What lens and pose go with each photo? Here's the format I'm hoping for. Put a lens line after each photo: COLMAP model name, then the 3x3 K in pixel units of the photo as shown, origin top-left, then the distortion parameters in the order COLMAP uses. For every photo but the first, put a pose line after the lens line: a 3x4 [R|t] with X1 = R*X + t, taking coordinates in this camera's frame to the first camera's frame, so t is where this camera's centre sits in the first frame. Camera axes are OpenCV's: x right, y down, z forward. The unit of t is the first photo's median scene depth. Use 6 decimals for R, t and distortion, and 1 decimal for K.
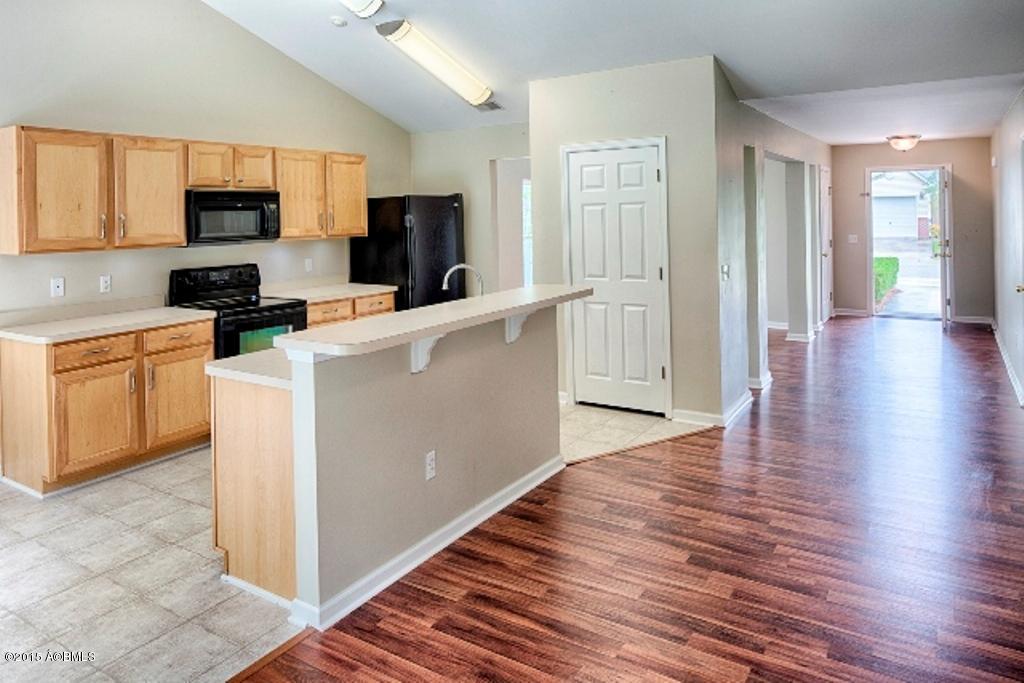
lens RADIAL K [[692.8, 0, 501.1], [0, 692.8, 210.2], [0, 0, 1]] dist [-0.003996, -0.002809]
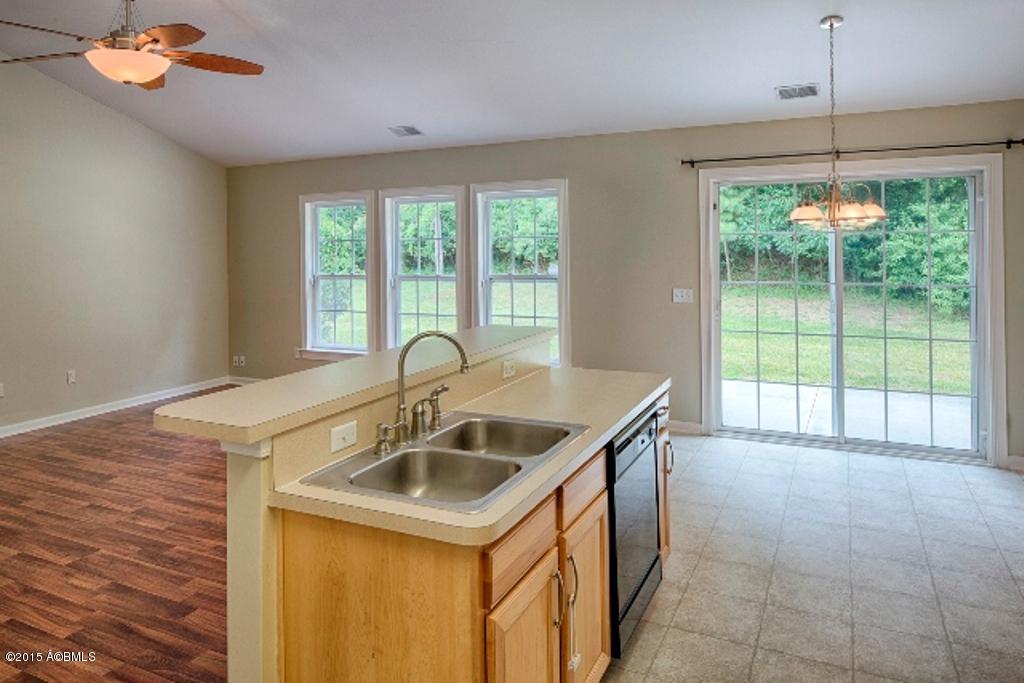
lens RADIAL K [[690.9, 0, 500.4], [0, 690.9, 241.8], [0, 0, 1]] dist [-0.003659, -0.001867]
pose [[-0.993084, 0.032786, -0.112738, -0.037526], [0.032979, 0.999456, 0.000148, 0.005563], [0.112682, -0.003571, -0.993625, 1.223023]]
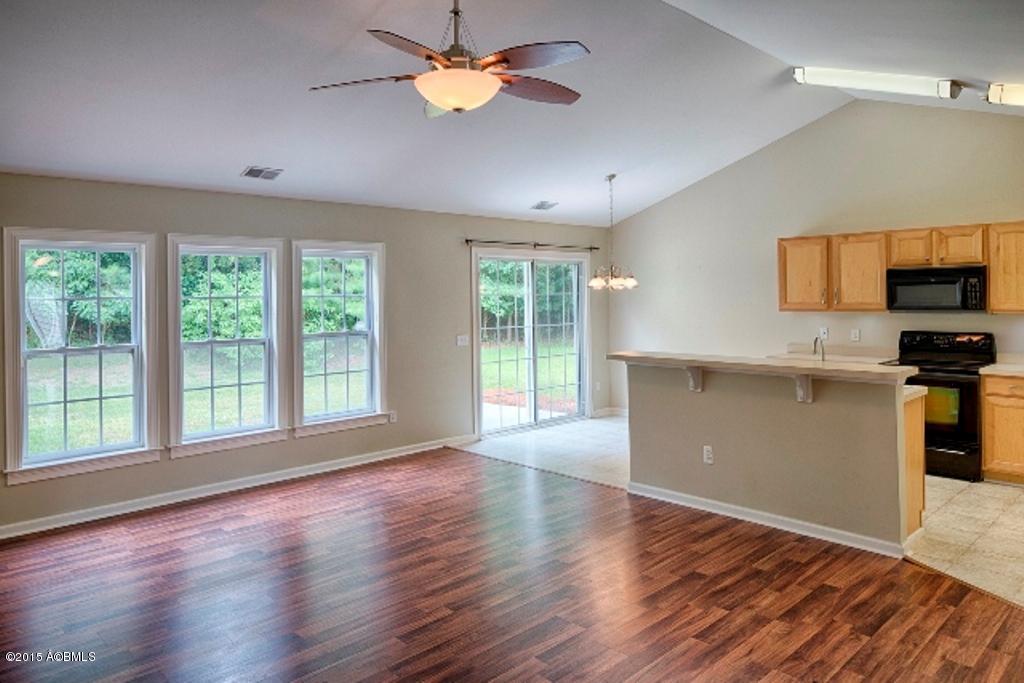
lens RADIAL K [[694.4, 0, 507.1], [0, 694.4, 291.9], [0, 0, 1]] dist [-0.005421, -0.002140]
pose [[-0.229456, 0.016544, -0.973178, 0.964615], [0.021254, 0.999702, 0.011984, -0.017423], [0.973087, -0.017934, -0.229739, 0.587686]]
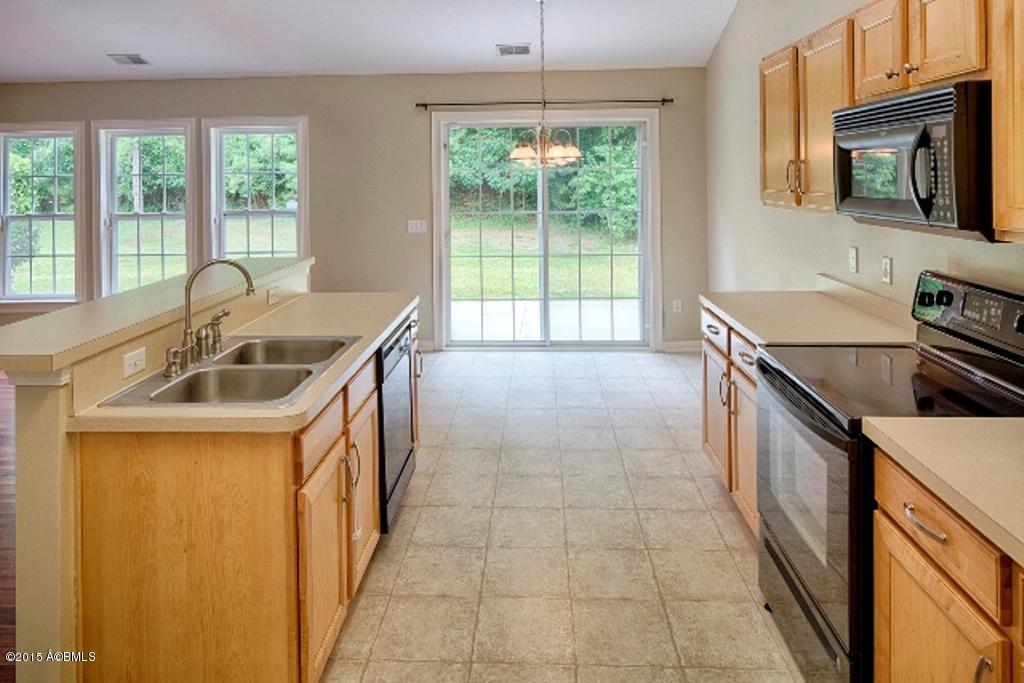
lens RADIAL K [[693.1, 0, 504.0], [0, 693.1, 171.4], [0, 0, 1]] dist [-0.007511, -0.000299]
pose [[-0.866198, 0.029050, -0.498856, 0.022707], [0.031504, 0.999497, 0.003502, 0.005655], [0.498707, -0.012683, -0.866678, 1.289117]]
